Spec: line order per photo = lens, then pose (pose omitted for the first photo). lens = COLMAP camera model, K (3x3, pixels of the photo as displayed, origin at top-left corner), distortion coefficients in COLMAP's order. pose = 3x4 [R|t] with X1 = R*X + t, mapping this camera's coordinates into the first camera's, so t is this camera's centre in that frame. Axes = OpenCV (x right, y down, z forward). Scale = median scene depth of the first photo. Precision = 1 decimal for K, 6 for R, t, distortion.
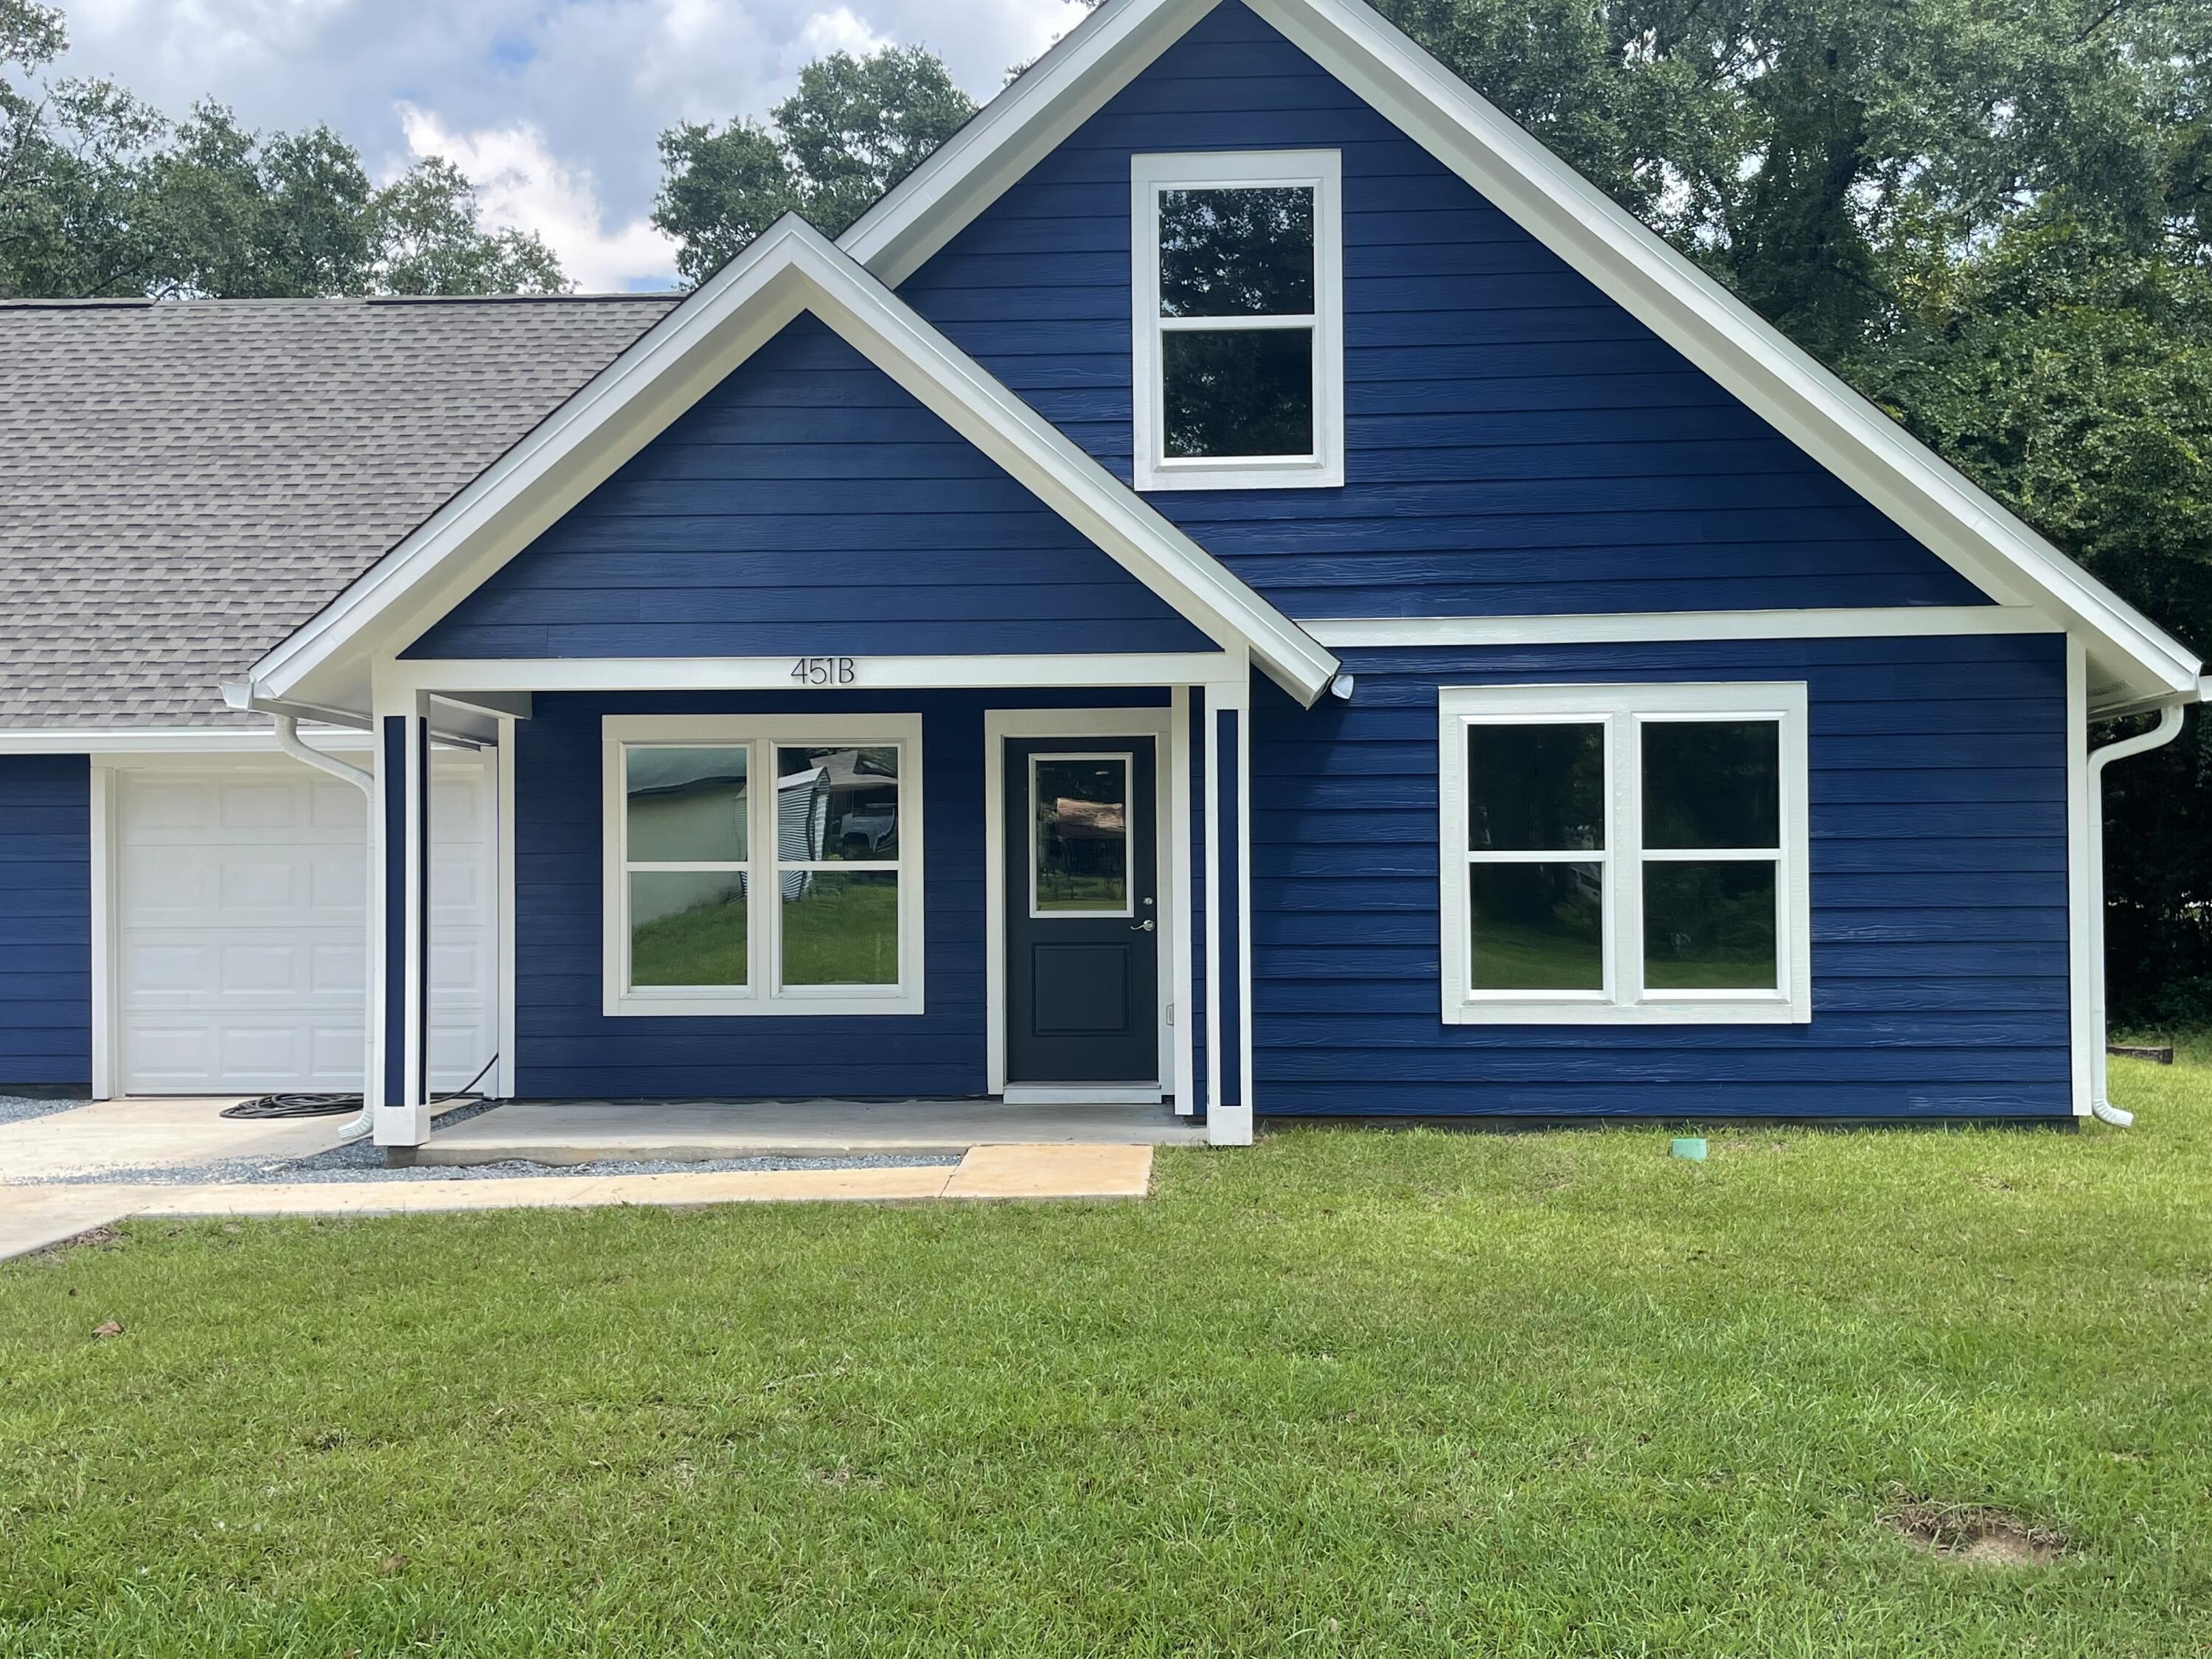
lens RADIAL K [[2247.5, 0, 1106.0], [0, 2247.5, 829.5], [0, 0, 1]] dist [0.063914, -0.000069]
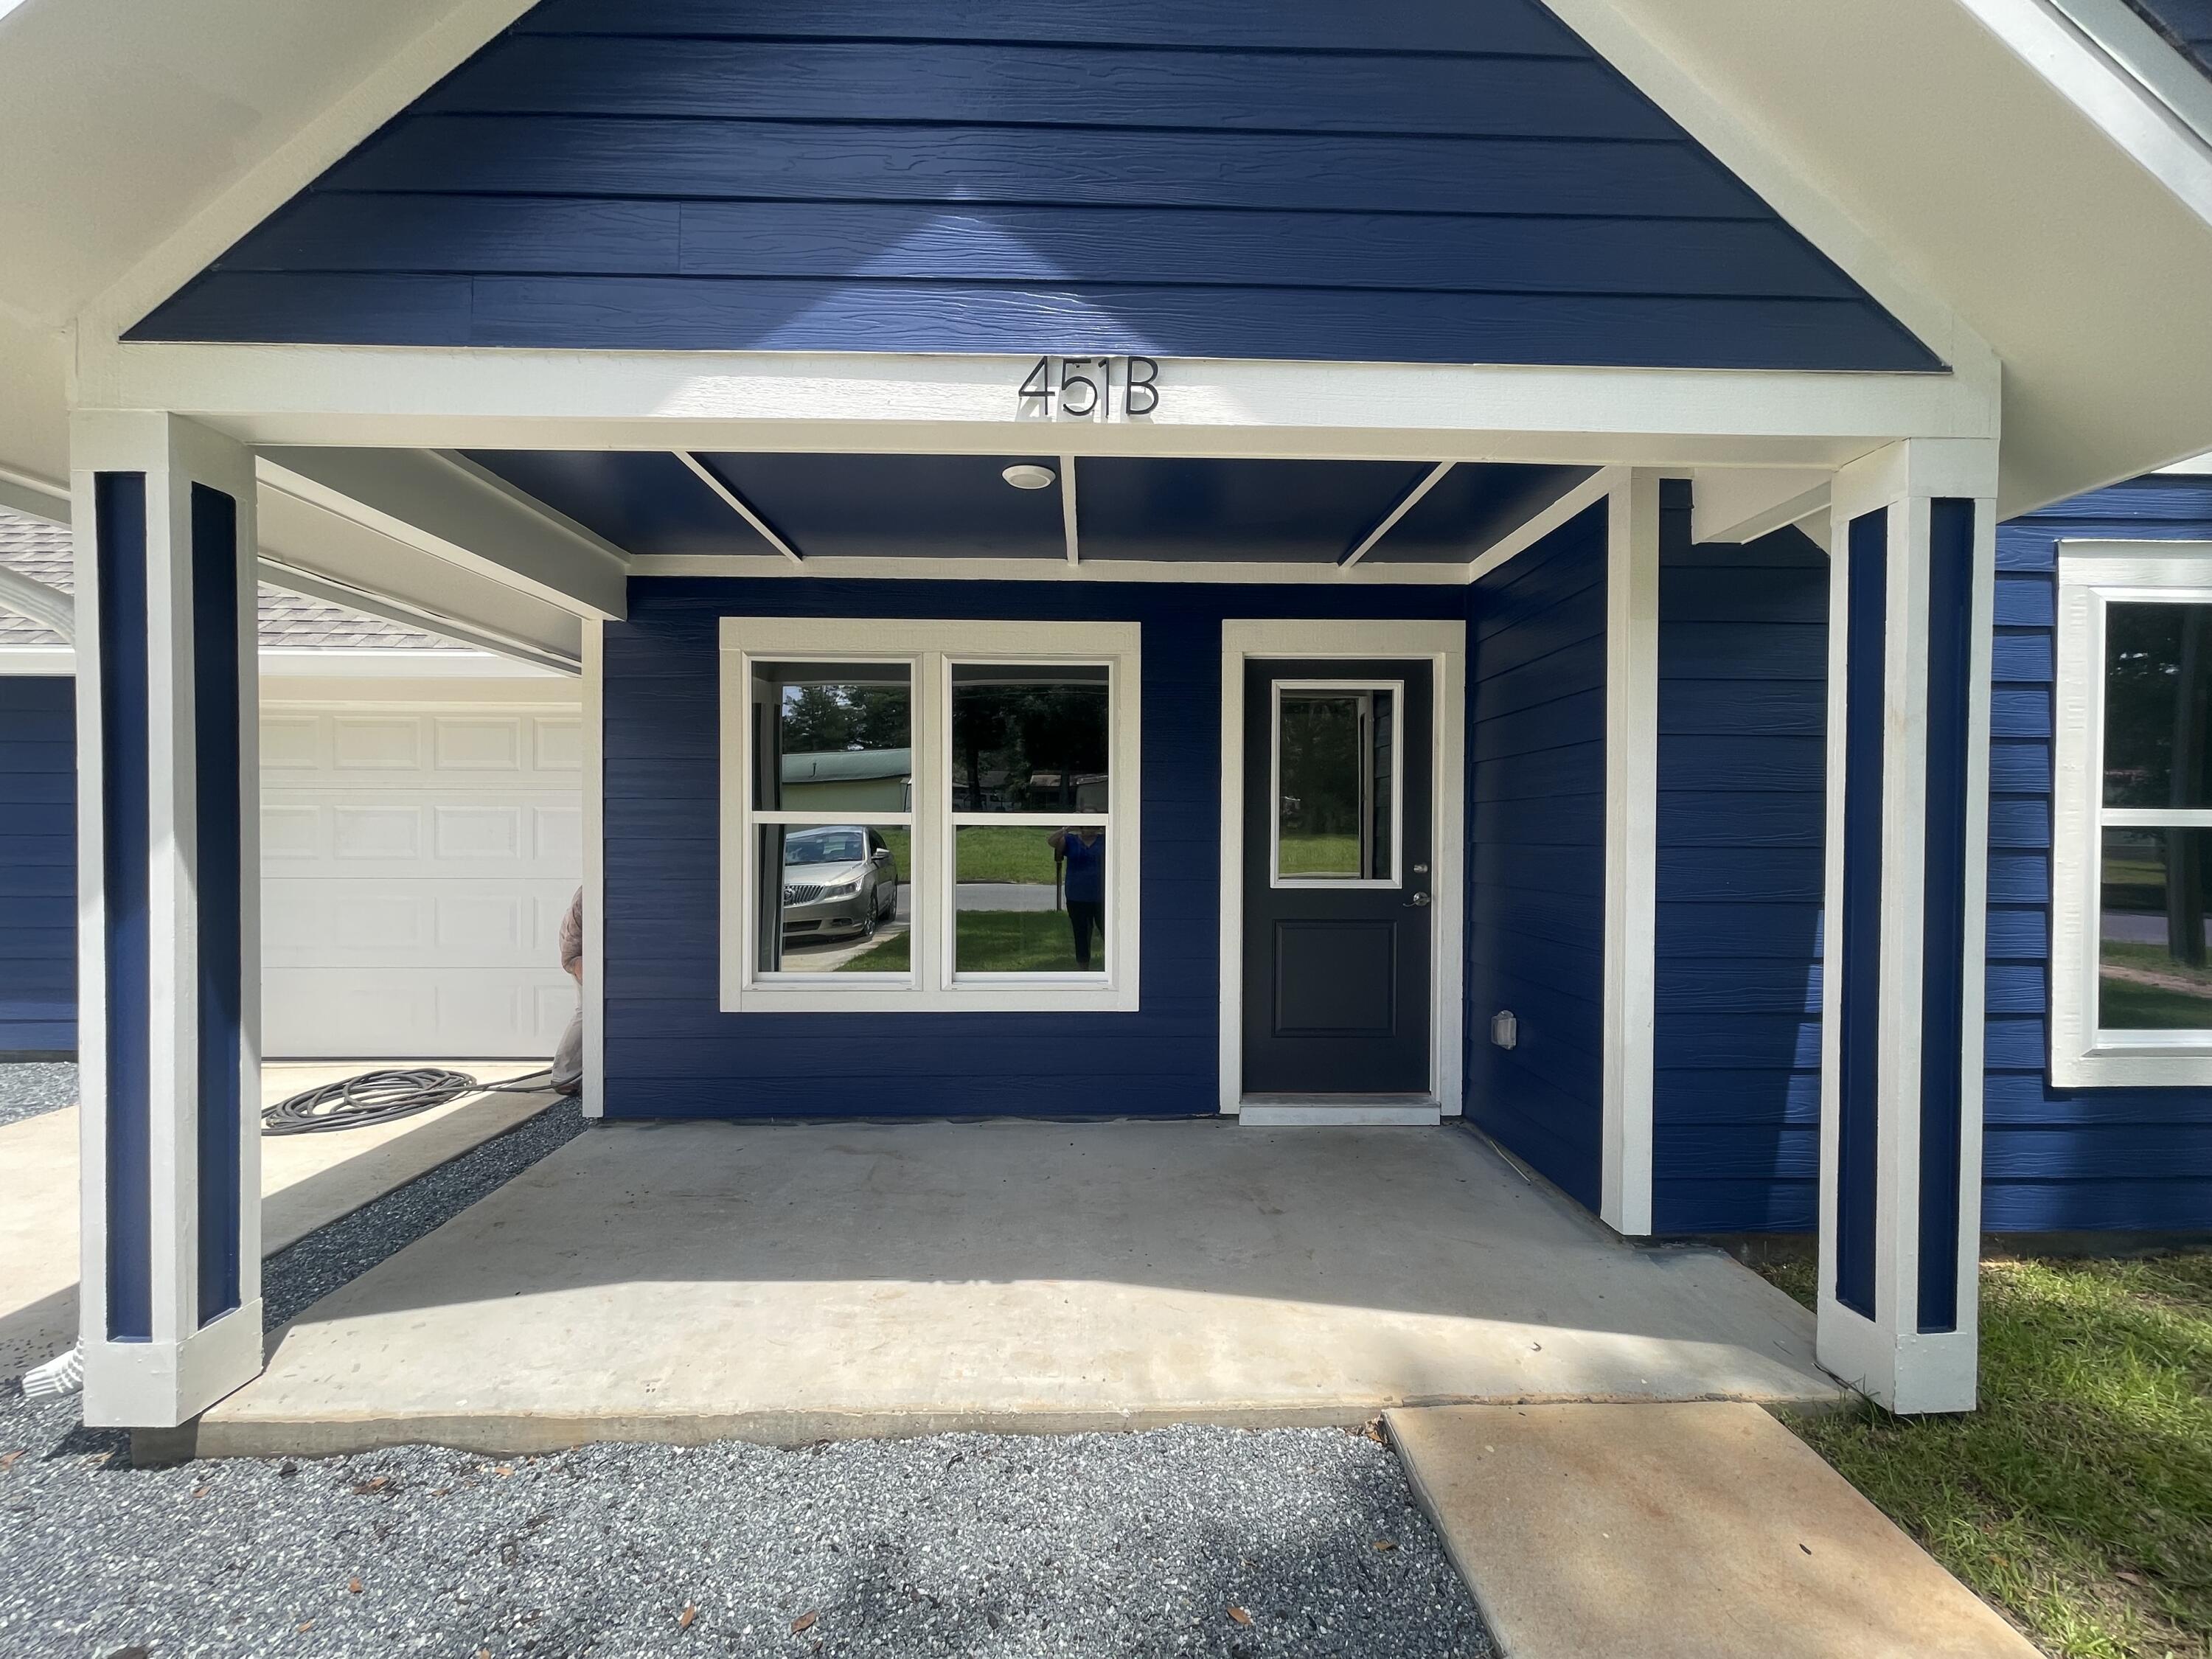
lens RADIAL K [[891.4, 0, 1111.7], [0, 891.4, 839.1], [0, 0, 1]] dist [-0.001654, -0.000017]
pose [[0.997294, 0.008988, 0.072965, -0.119799], [-0.011569, 0.999320, 0.035023, 0.012230], [-0.072600, -0.035772, 0.996719, 0.734207]]
